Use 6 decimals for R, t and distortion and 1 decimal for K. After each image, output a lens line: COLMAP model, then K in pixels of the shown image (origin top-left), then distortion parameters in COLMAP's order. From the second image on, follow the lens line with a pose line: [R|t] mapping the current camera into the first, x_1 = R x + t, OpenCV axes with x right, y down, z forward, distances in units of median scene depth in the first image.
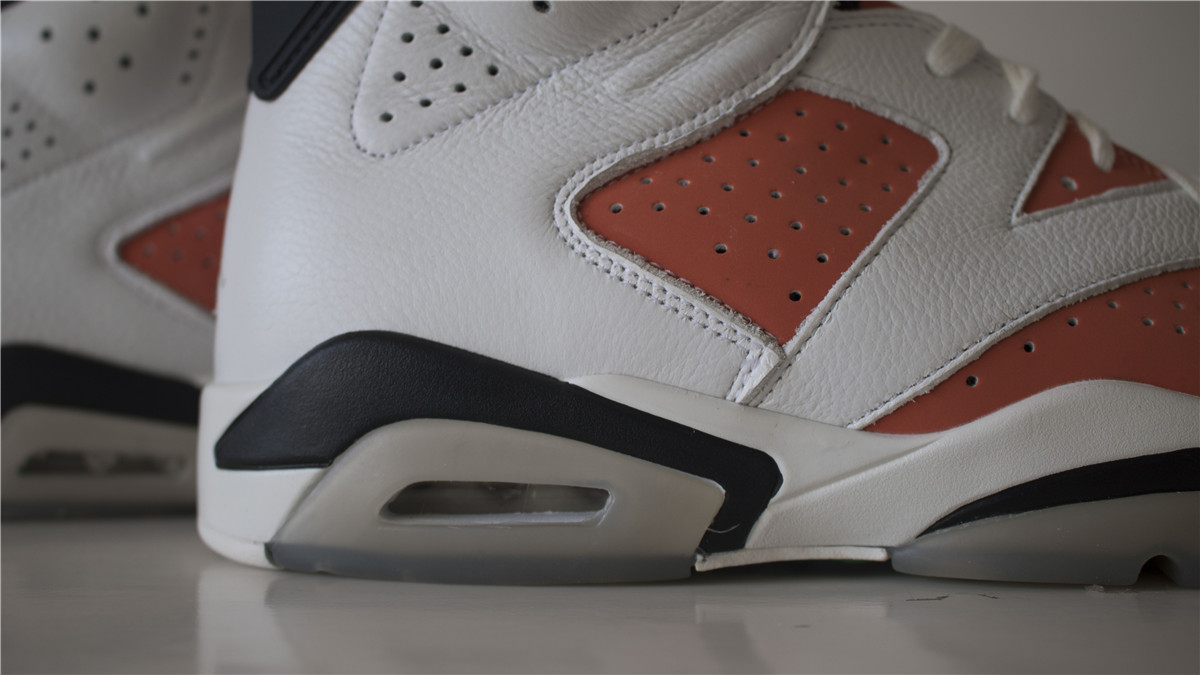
lens RADIAL K [[1357.8, 0, 594.2], [0, 1357.8, 330.8], [0, 0, 1]] dist [-0.094968, 0.000000]
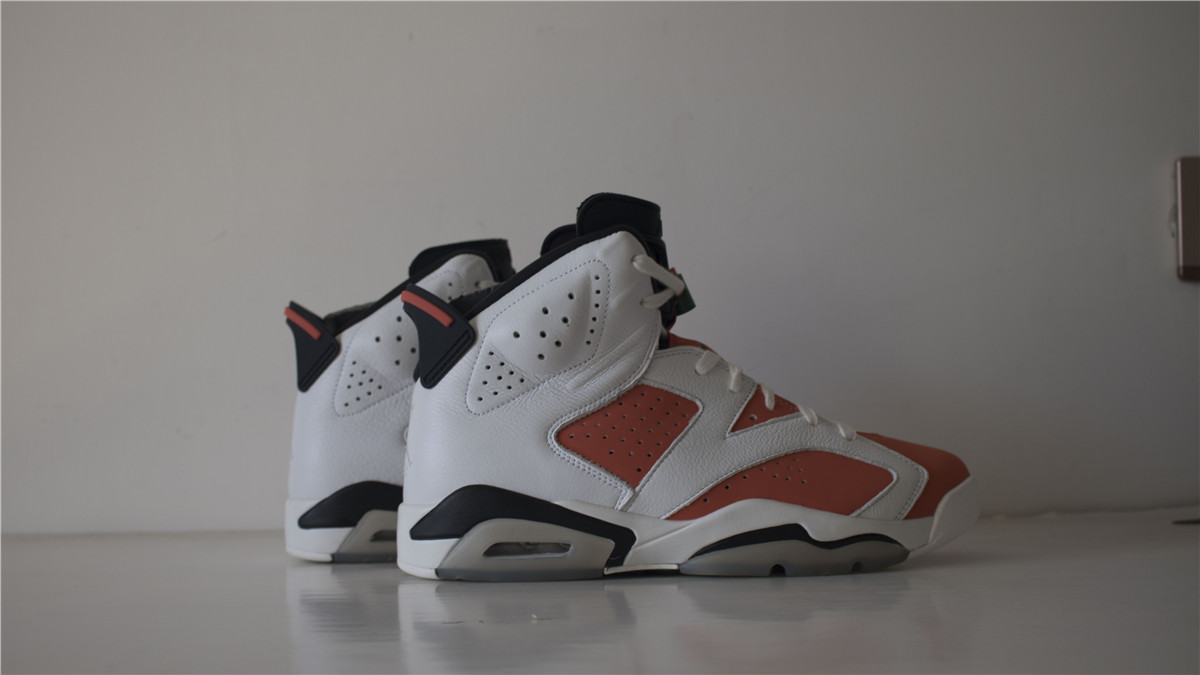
lens RADIAL K [[1368.8, 0, 602.4], [0, 1368.8, 338.5], [0, 0, 1]] dist [-0.097511, 0.000000]
pose [[0.998963, -0.017140, 0.042186, -0.031371], [0.018851, 0.999002, -0.040495, -0.165713], [-0.041450, 0.041248, 0.998289, -1.598223]]
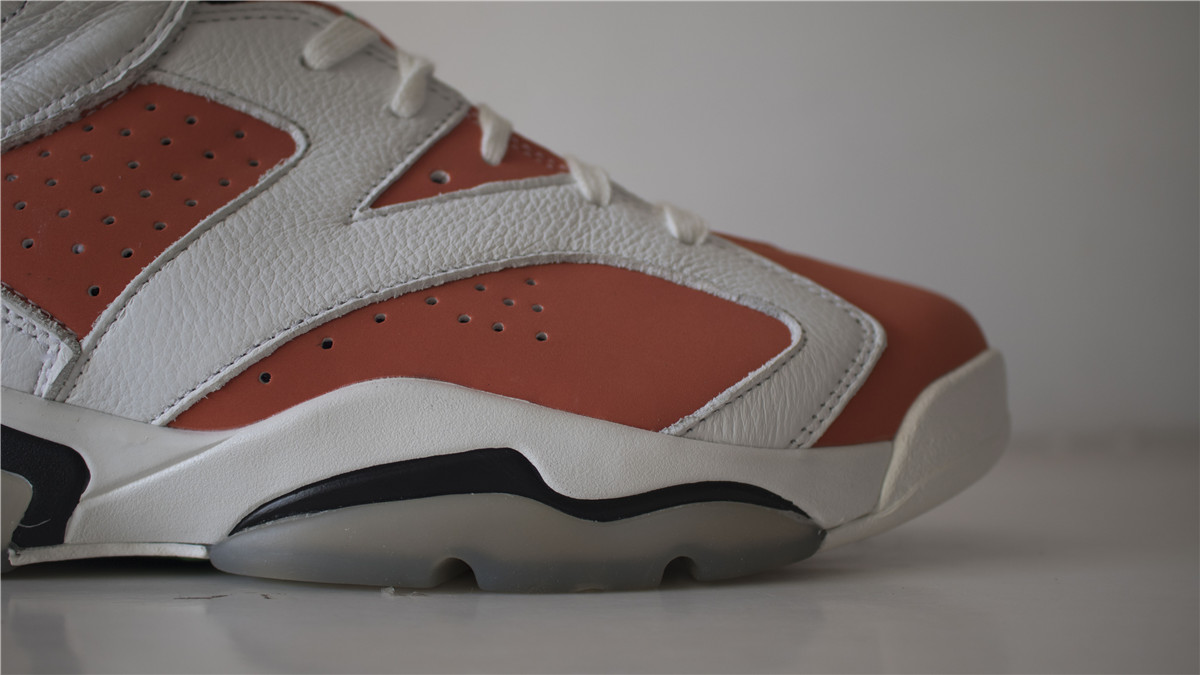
lens RADIAL K [[1357.8, 0, 589.2], [0, 1357.8, 331.0], [0, 0, 1]] dist [-0.094968, 0.000000]
pose [[0.999714, 0.005258, 0.023316, 0.460843], [-0.005327, 0.999982, 0.002917, -0.001109], [-0.023300, -0.003040, 0.999724, 0.005464]]
